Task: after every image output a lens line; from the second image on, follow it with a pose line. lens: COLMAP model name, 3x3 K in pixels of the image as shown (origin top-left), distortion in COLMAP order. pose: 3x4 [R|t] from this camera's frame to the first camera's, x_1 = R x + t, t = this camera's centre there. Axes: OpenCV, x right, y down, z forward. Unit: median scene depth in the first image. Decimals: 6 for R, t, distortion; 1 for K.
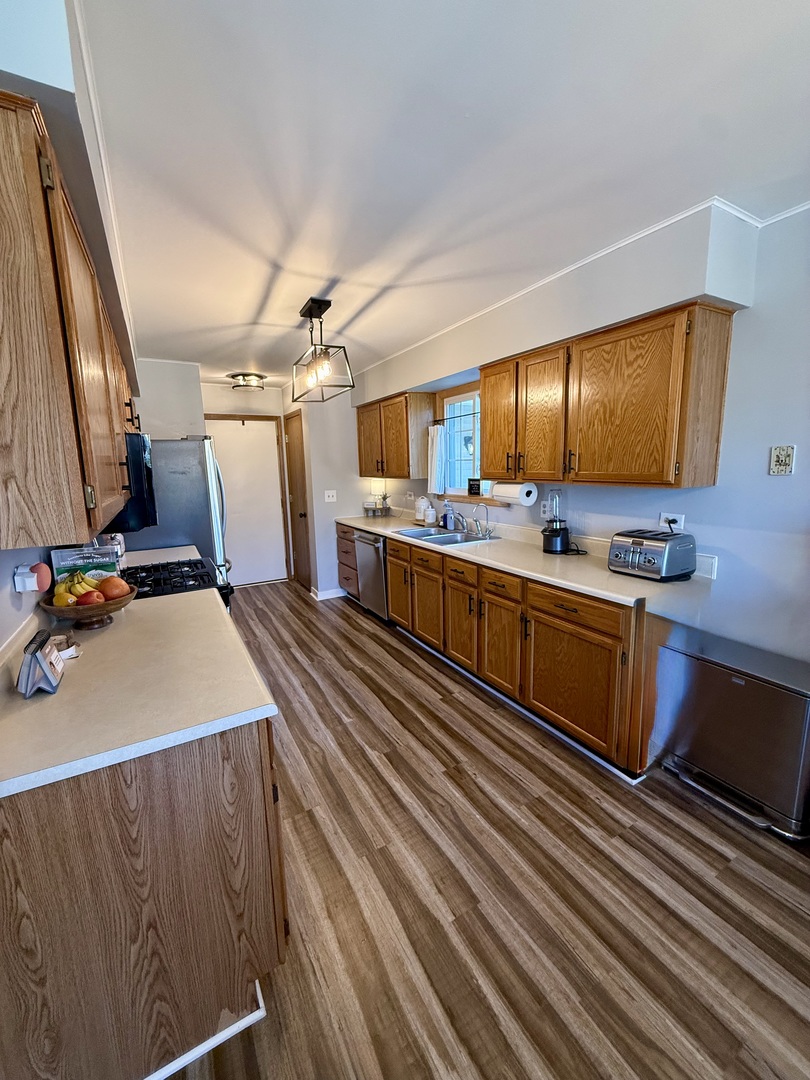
lens RADIAL K [[430.8, 0, 405.5], [0, 430.8, 535.0], [0, 0, 1]] dist [0.001334, -0.000126]
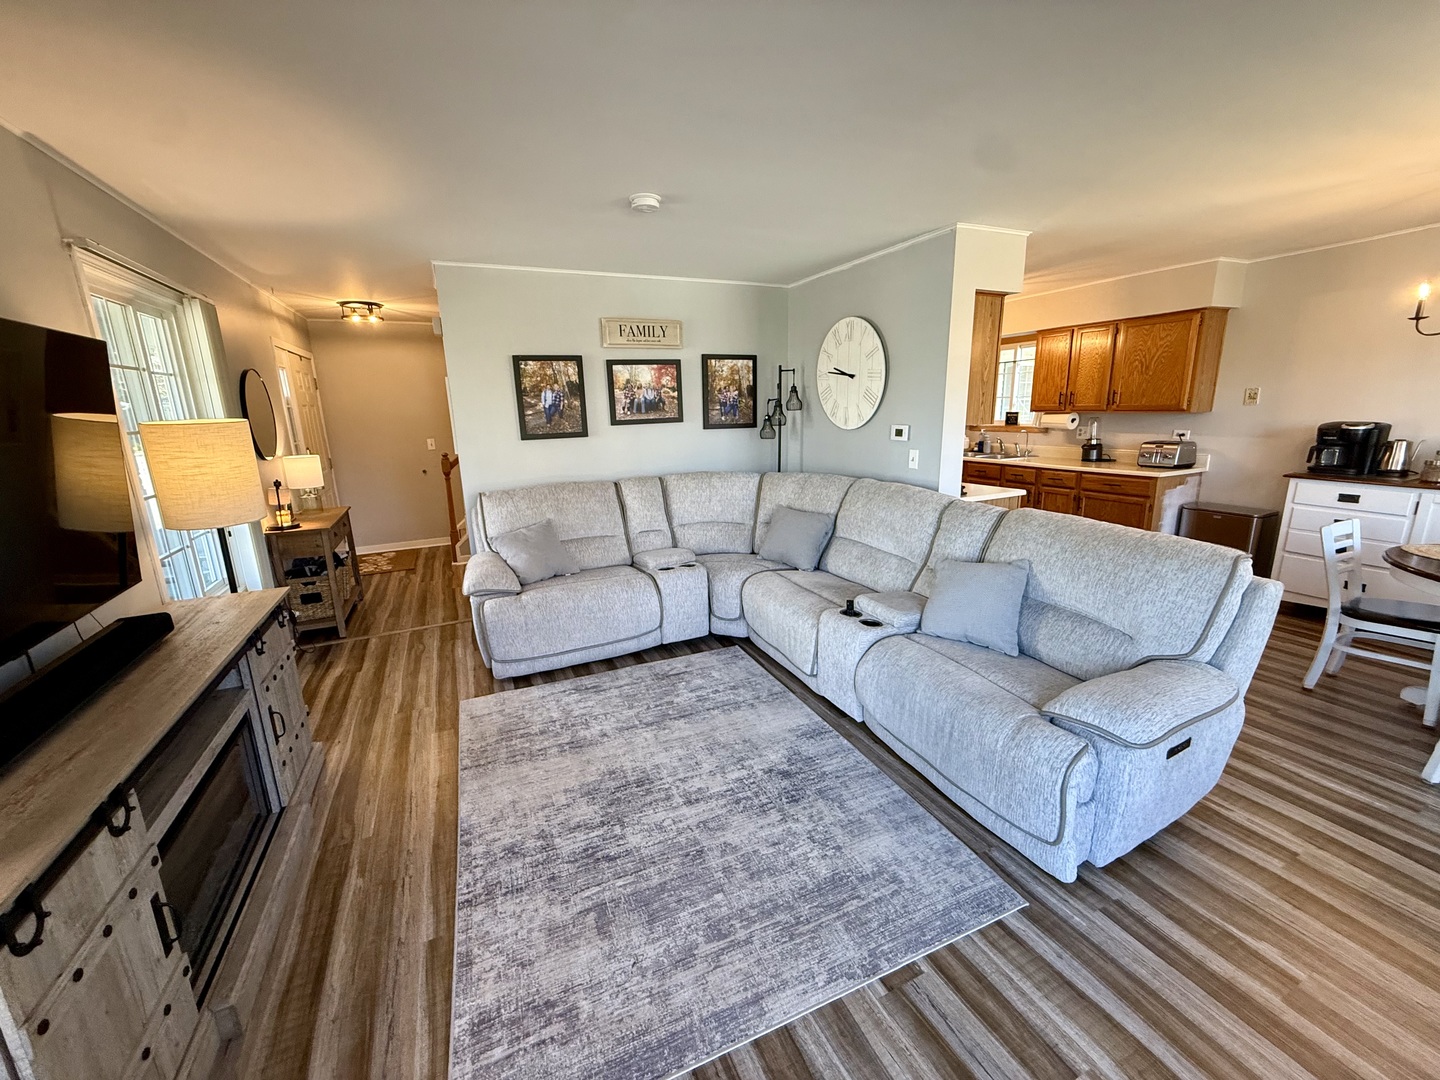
lens RADIAL K [[574.4, 0, 712.9], [0, 574.4, 538.1], [0, 0, 1]] dist [0.001334, -0.000126]
pose [[0.995467, 0.015837, -0.093784, -0.809898], [-0.009615, 0.997745, 0.066419, 0.200668], [0.094625, -0.065217, 0.993375, -1.169625]]
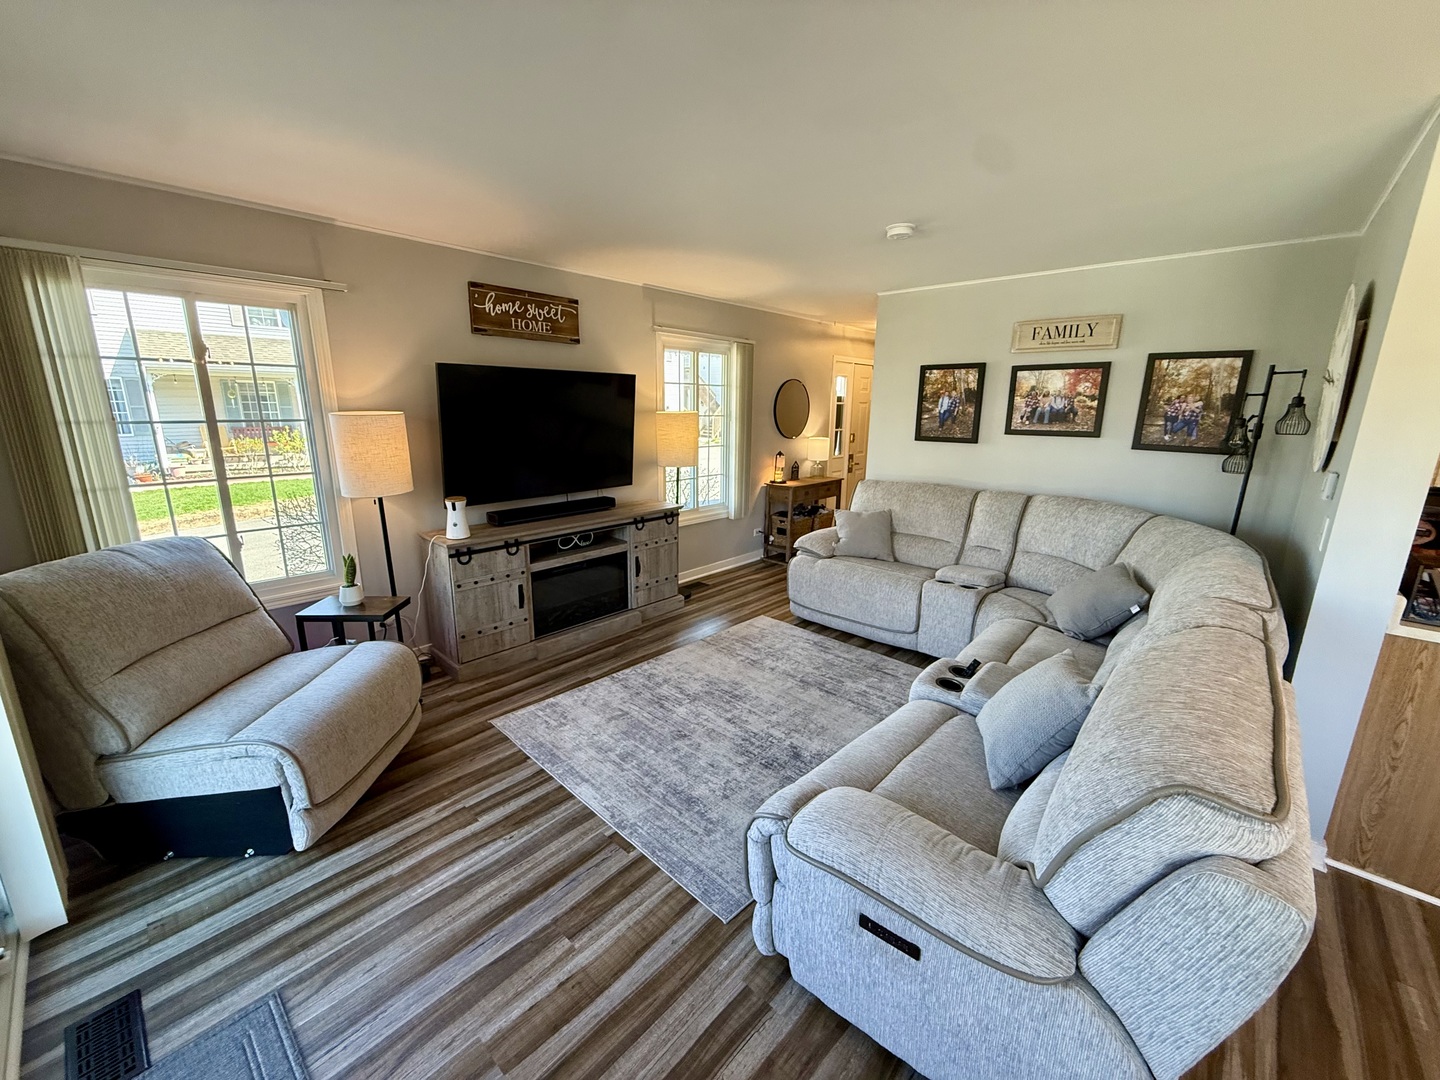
lens RADIAL K [[574.4, 0, 715.3], [0, 574.4, 535.6], [0, 0, 1]] dist [0.001334, -0.000126]
pose [[0.299931, 0.237747, -0.923860, 0.056518], [-0.174603, 0.965768, 0.191847, 0.090891], [0.937846, 0.103768, 0.331175, -0.761902]]
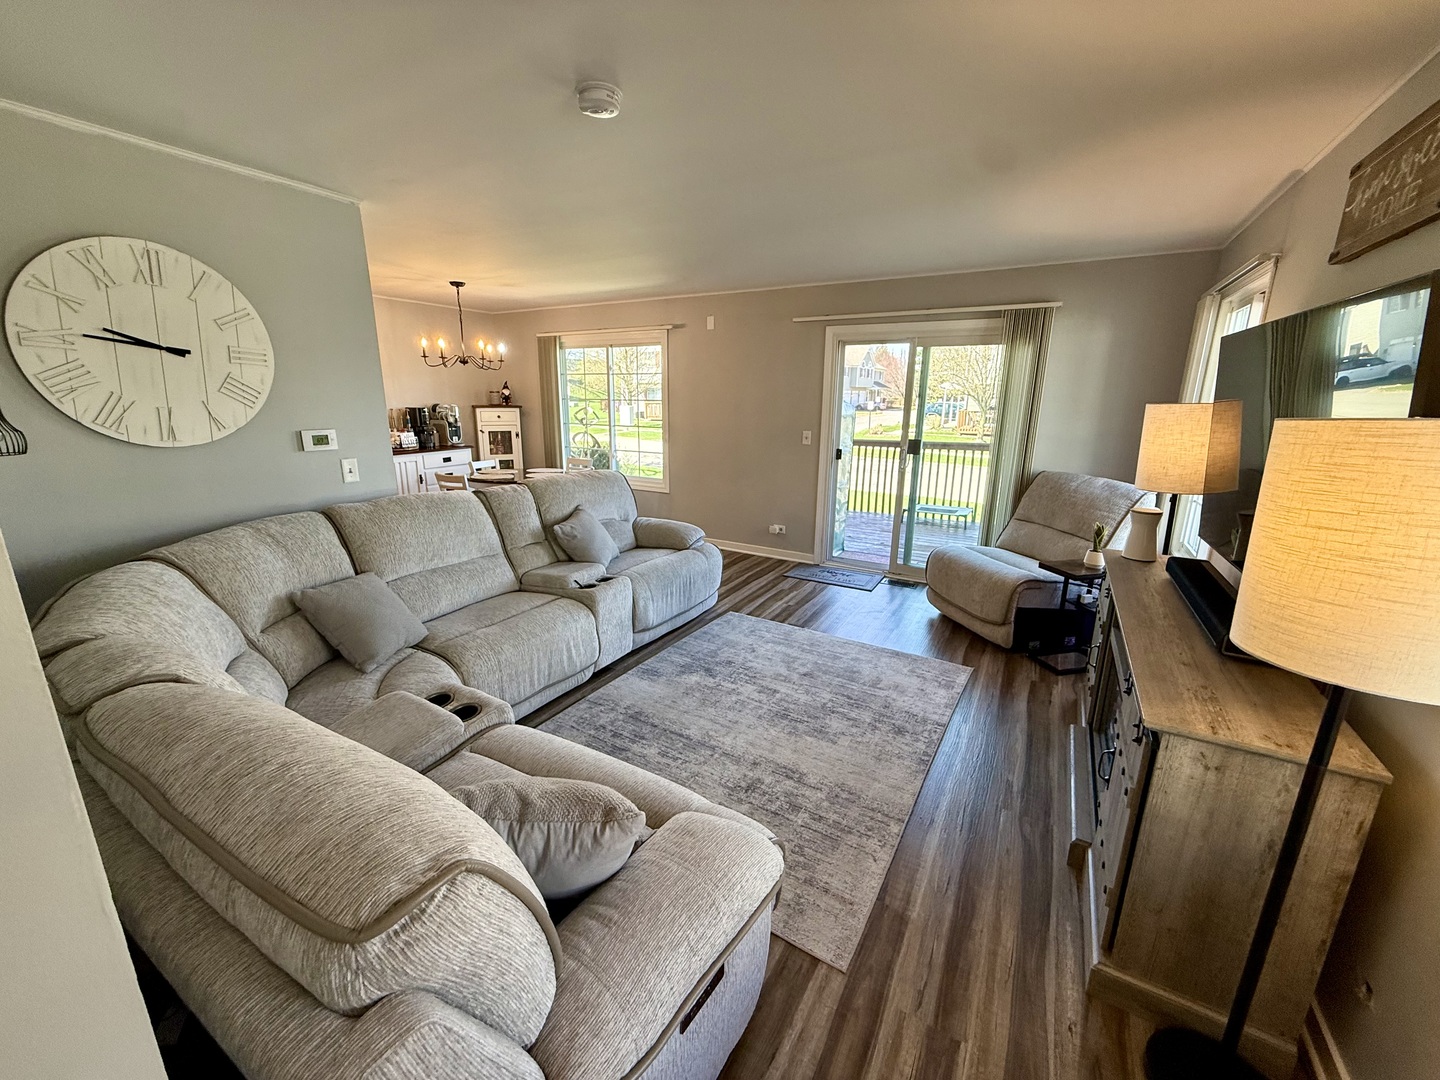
lens RADIAL K [[574.4, 0, 721.3], [0, 574.4, 532.7], [0, 0, 1]] dist [0.001334, -0.000126]
pose [[-0.505874, -0.186861, 0.842125, -1.827151], [0.145824, 0.943679, 0.296993, -0.022828], [-0.850192, 0.273043, -0.450134, 0.243187]]
